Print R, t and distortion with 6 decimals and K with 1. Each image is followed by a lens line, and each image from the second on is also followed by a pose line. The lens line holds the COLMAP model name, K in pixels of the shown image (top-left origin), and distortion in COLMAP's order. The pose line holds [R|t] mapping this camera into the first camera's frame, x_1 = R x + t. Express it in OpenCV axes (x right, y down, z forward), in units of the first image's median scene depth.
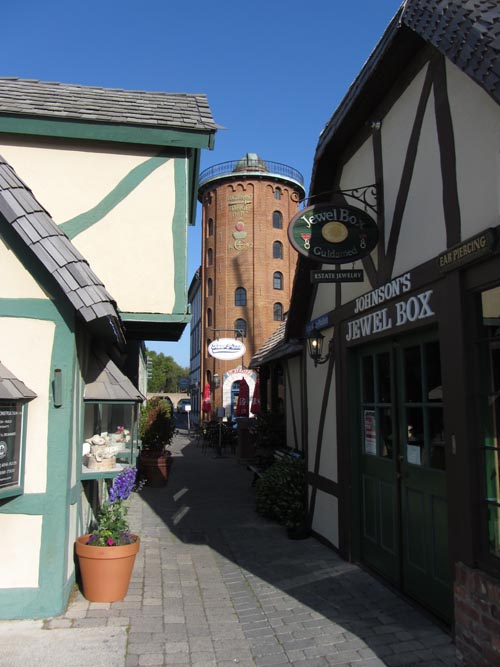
lens RADIAL K [[559.5, 0, 250.0], [0, 559.5, 333.5], [0, 0, 1]] dist [-0.031183, 0.004930]
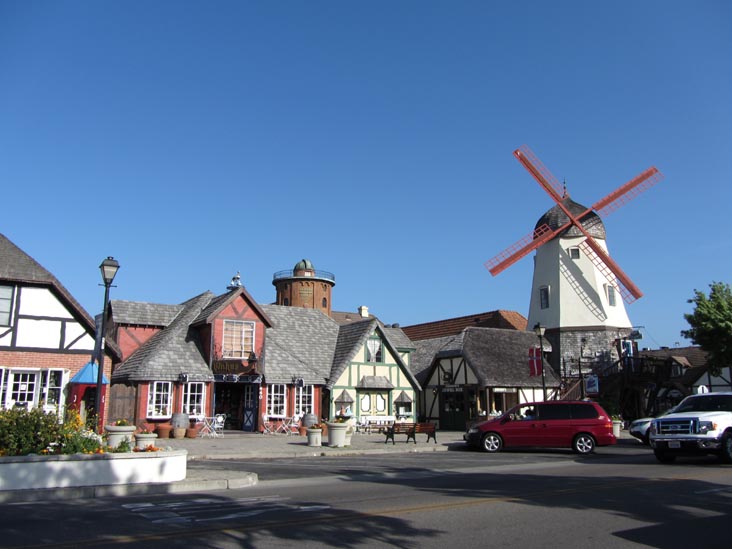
lens RADIAL K [[624.5, 0, 366.0], [0, 624.5, 274.5], [0, 0, 1]] dist [-0.027421, 0.004974]
pose [[0.915189, 0.081688, 0.394659, -4.099841], [-0.048882, 0.994513, -0.092493, -0.715236], [-0.400049, 0.065357, 0.914160, -5.989167]]
